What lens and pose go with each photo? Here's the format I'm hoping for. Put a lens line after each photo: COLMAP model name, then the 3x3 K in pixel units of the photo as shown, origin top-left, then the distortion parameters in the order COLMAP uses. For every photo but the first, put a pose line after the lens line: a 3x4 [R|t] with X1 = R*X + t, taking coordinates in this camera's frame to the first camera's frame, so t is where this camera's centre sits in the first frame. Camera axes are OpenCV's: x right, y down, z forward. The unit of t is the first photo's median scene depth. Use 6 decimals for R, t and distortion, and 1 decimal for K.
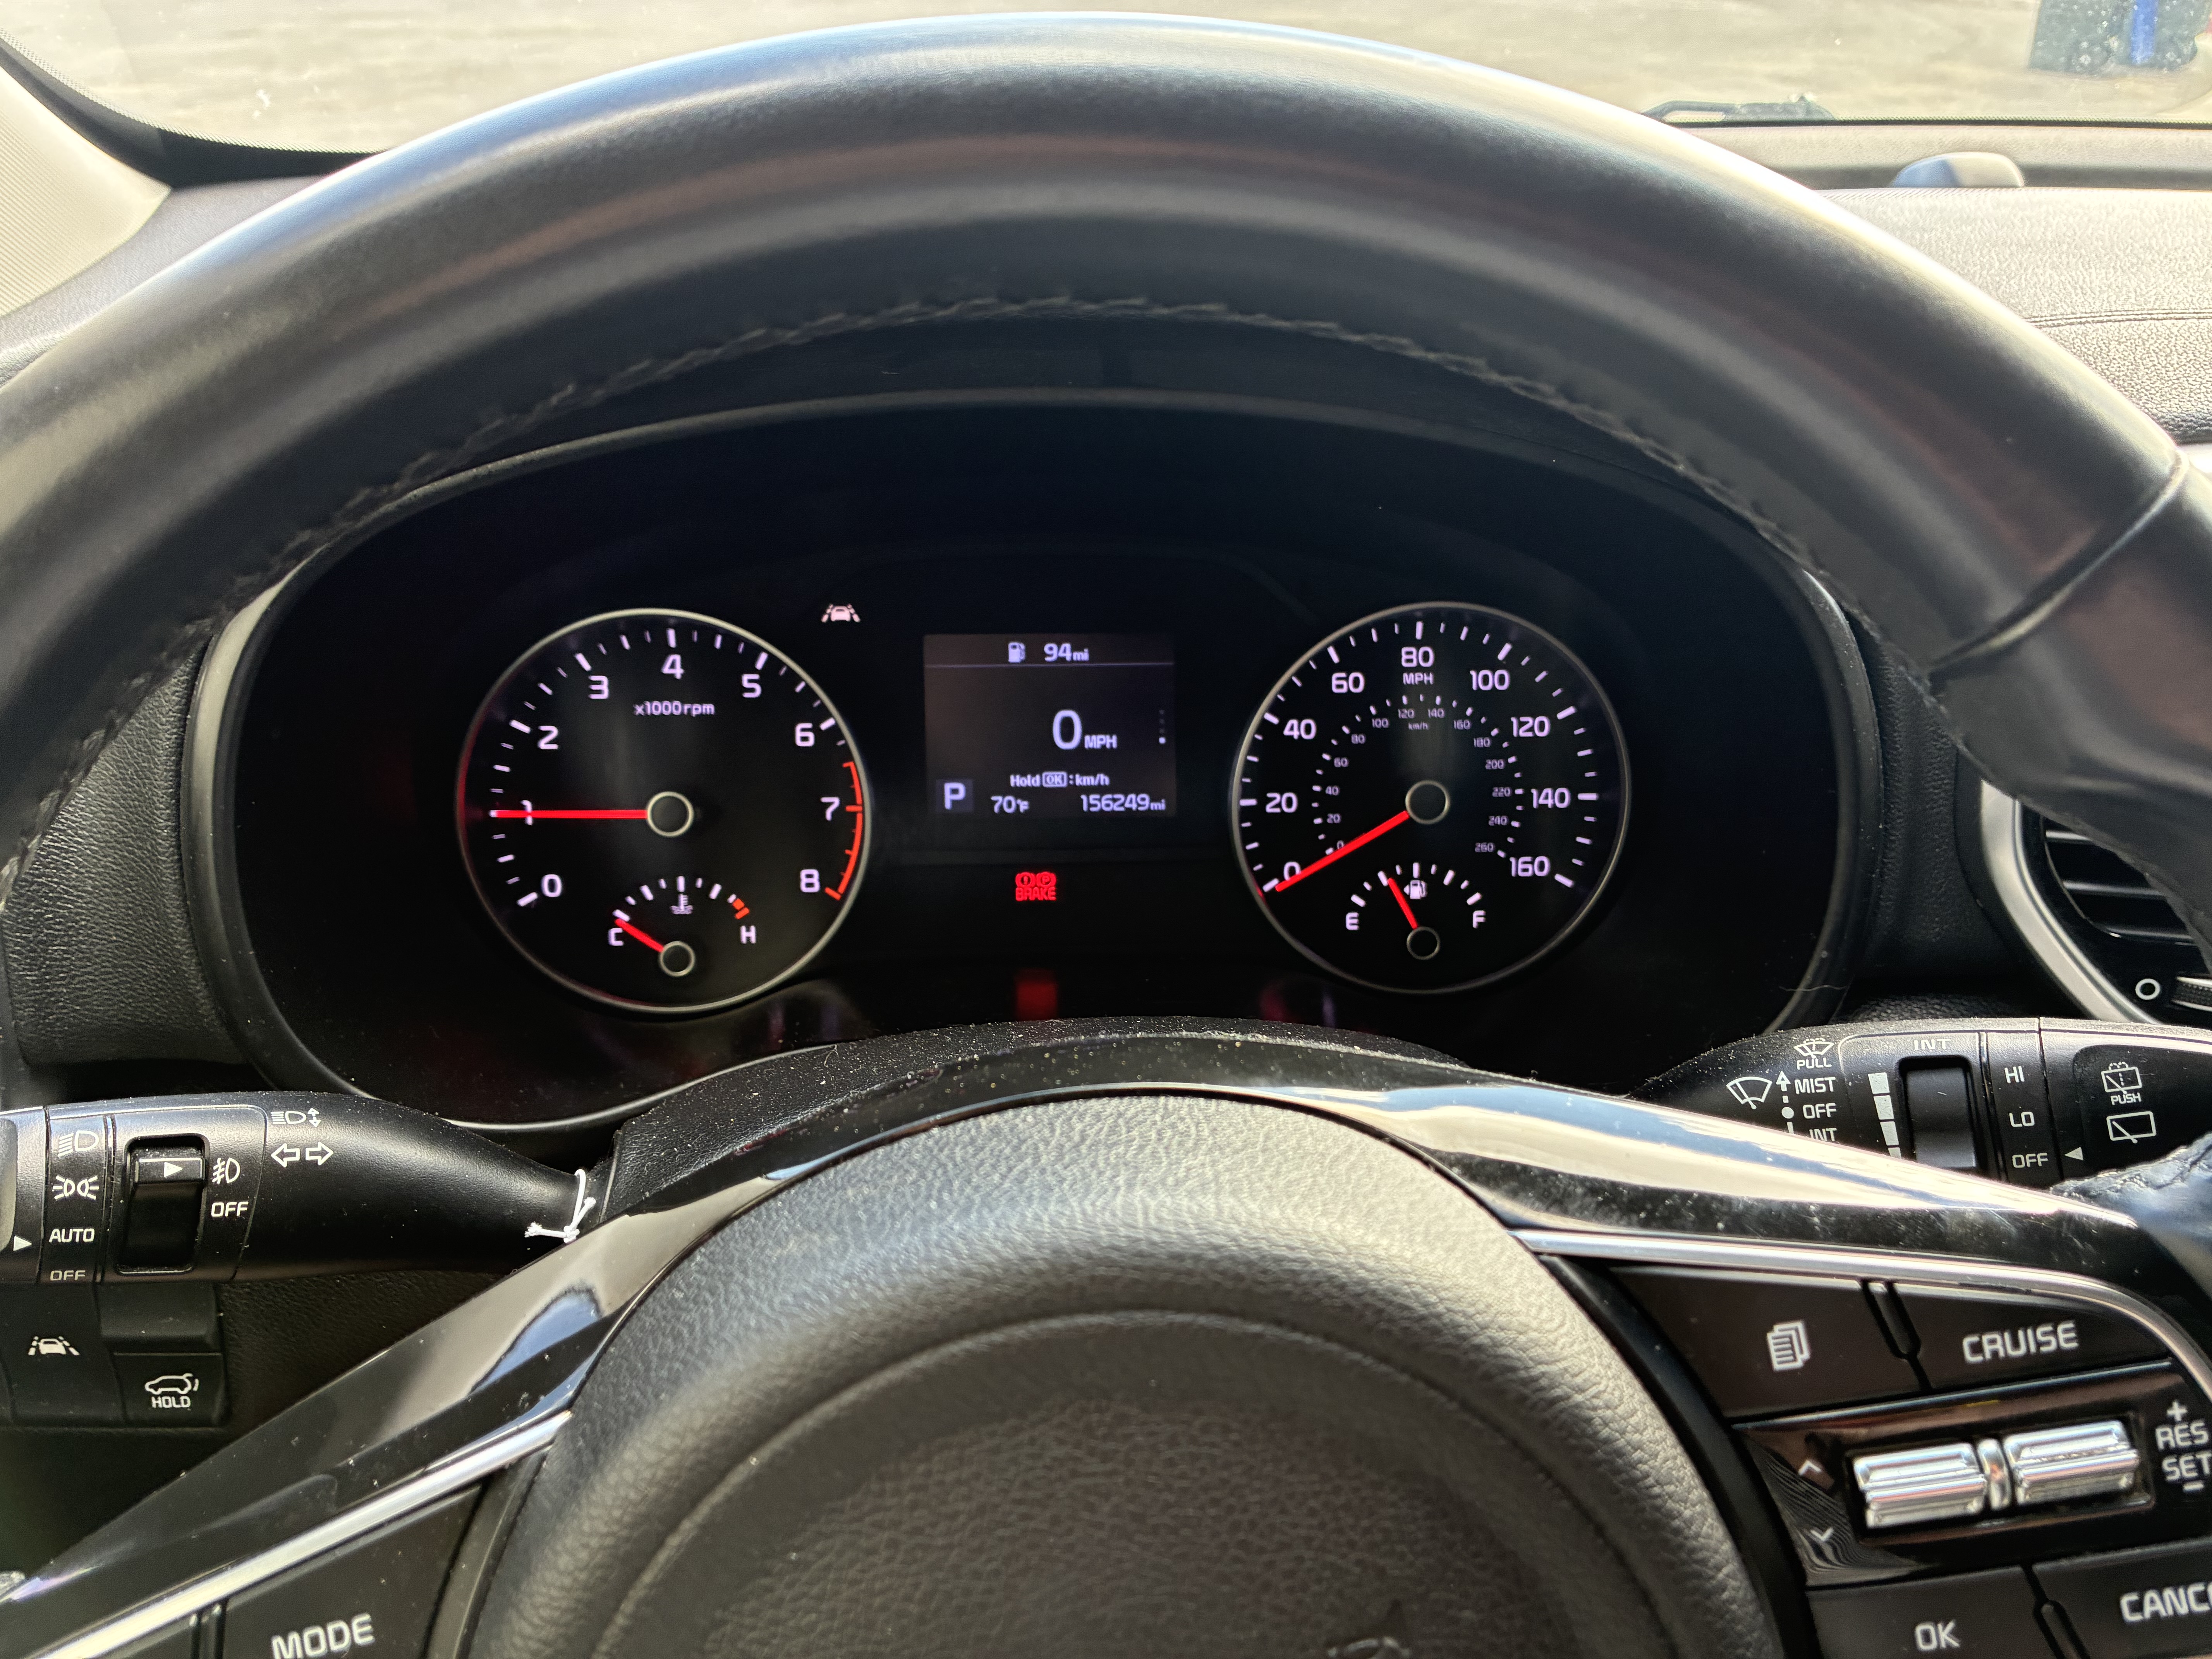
lens RADIAL K [[1726.6, 0, 1106.0], [0, 1726.6, 829.5], [0, 0, 1]] dist [0.059597, -0.060218]
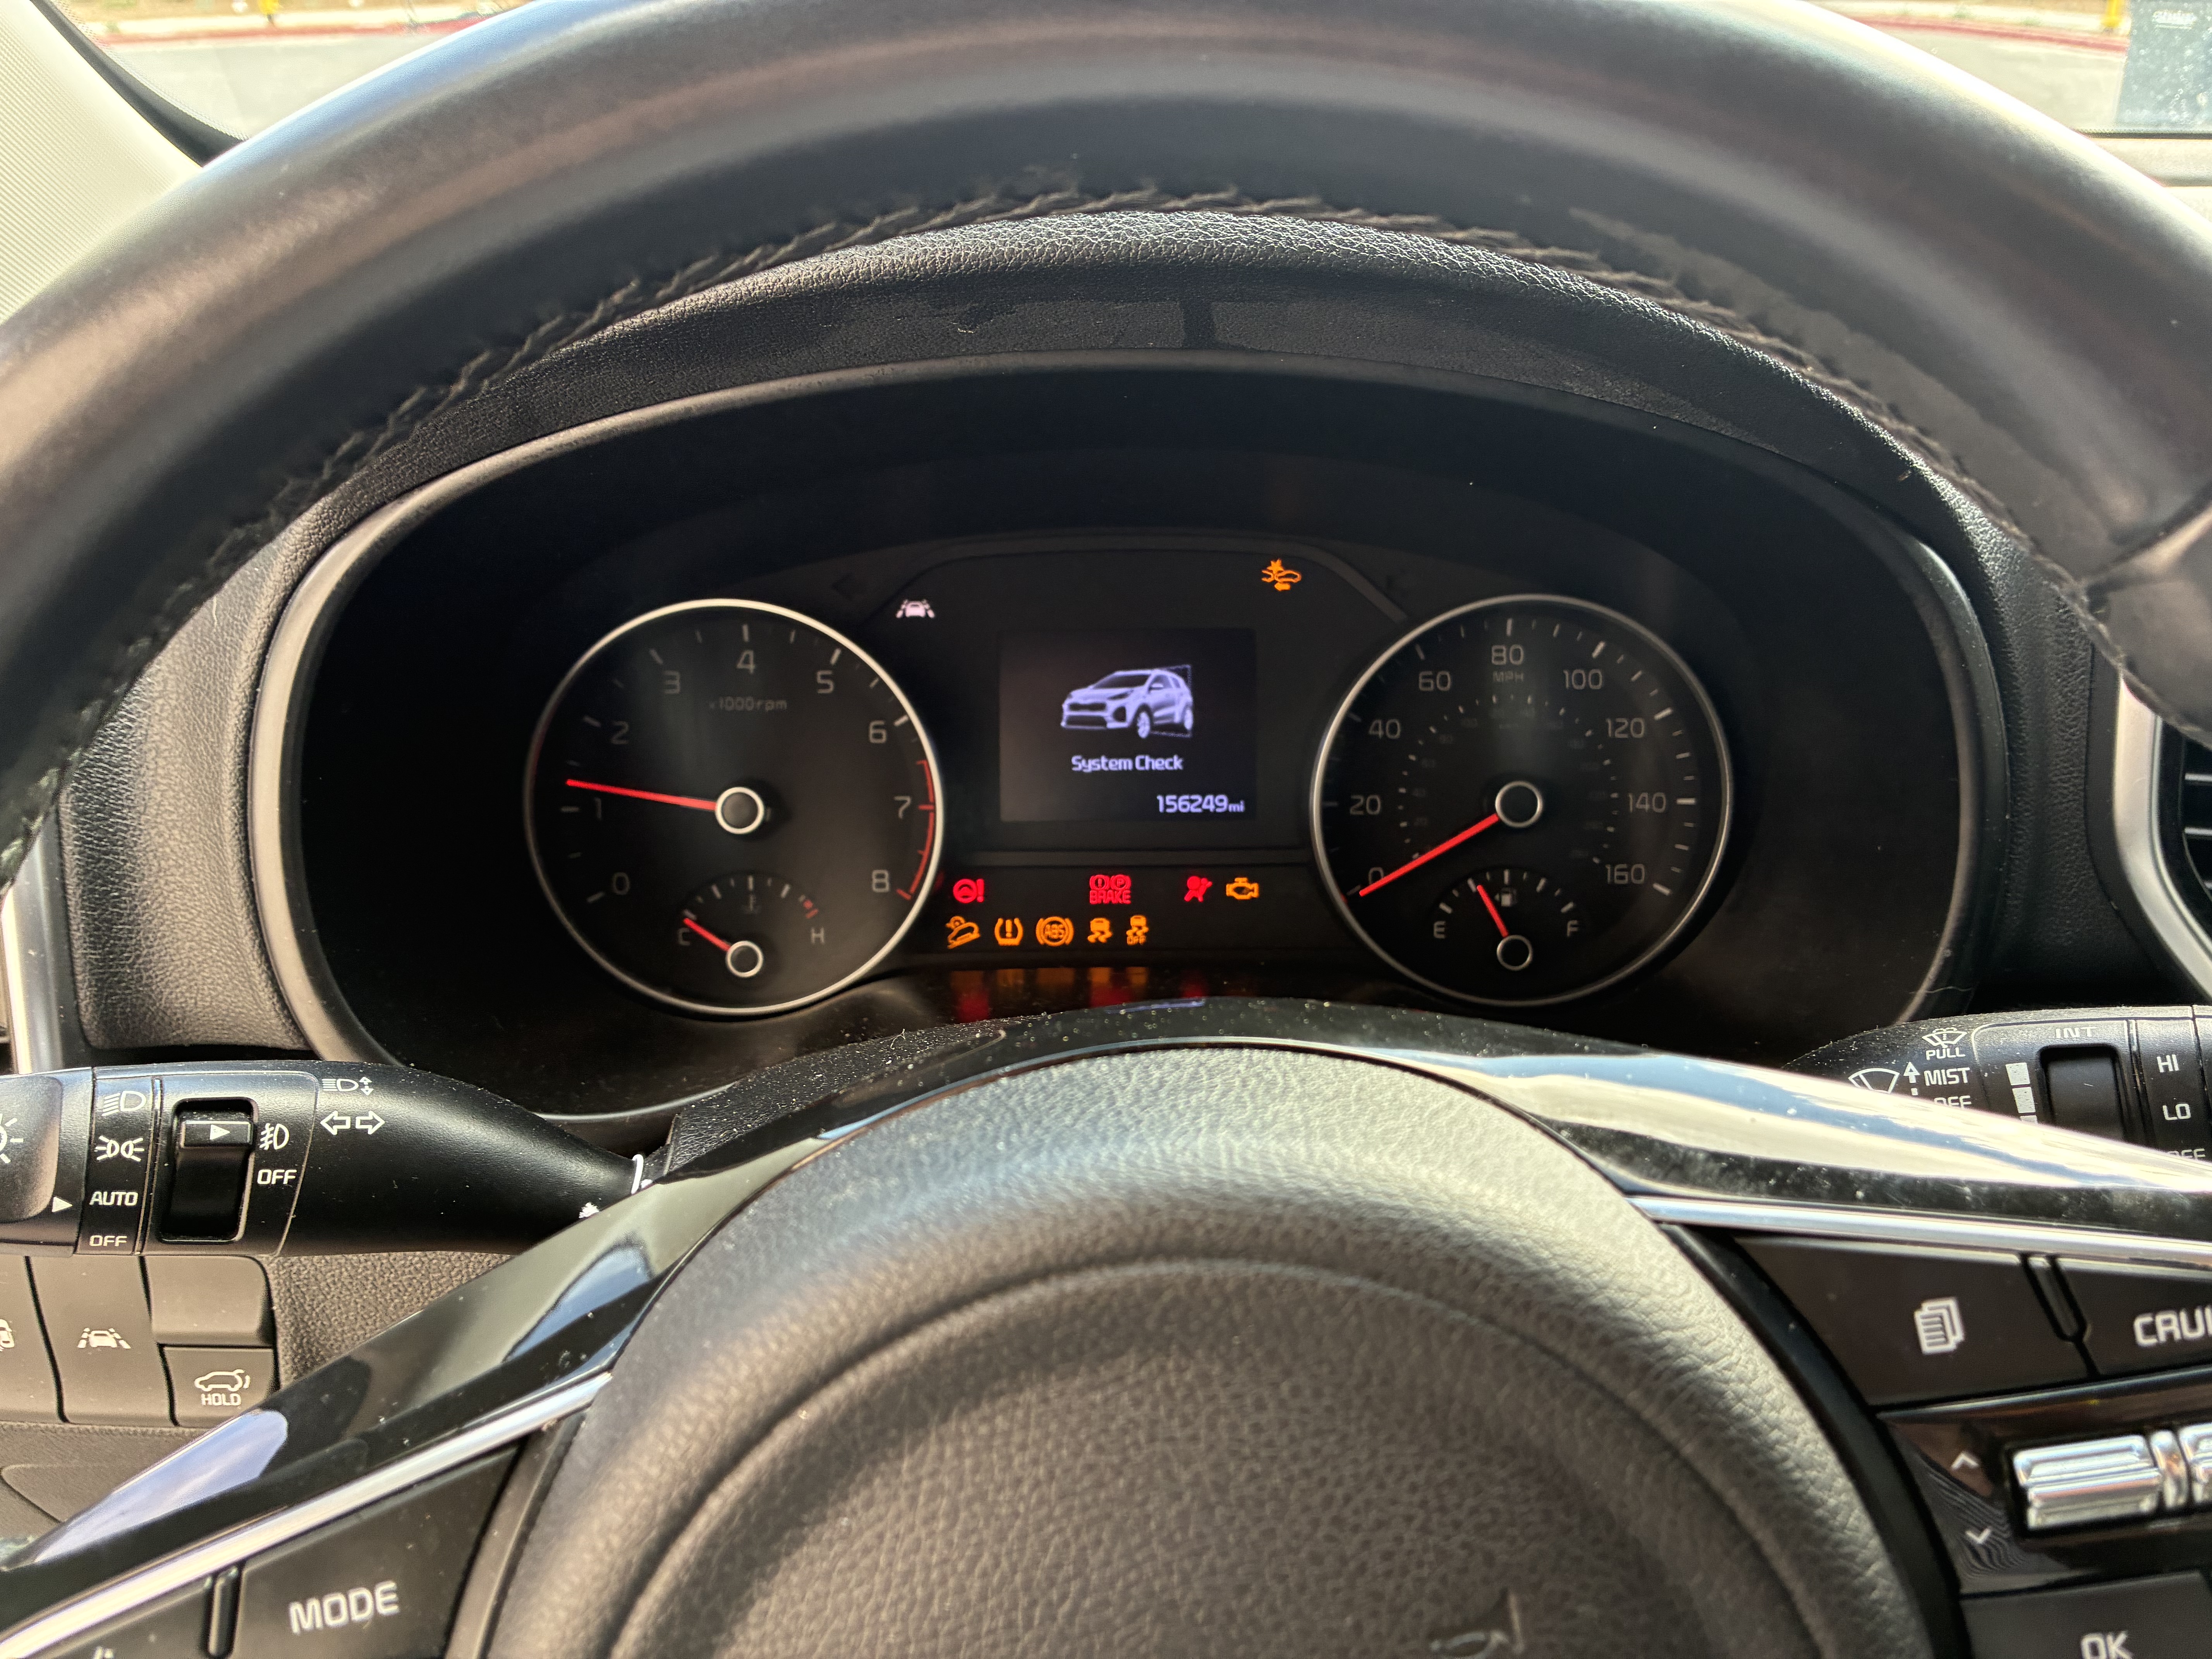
lens RADIAL K [[1712.6, 0, 1107.9], [0, 1712.6, 823.7], [0, 0, 1]] dist [0.053341, -0.046505]
pose [[0.999089, 0.006672, -0.042139, -0.004392], [-0.008704, 0.998799, -0.048210, 0.085264], [0.041767, 0.048533, 0.997948, 0.072762]]
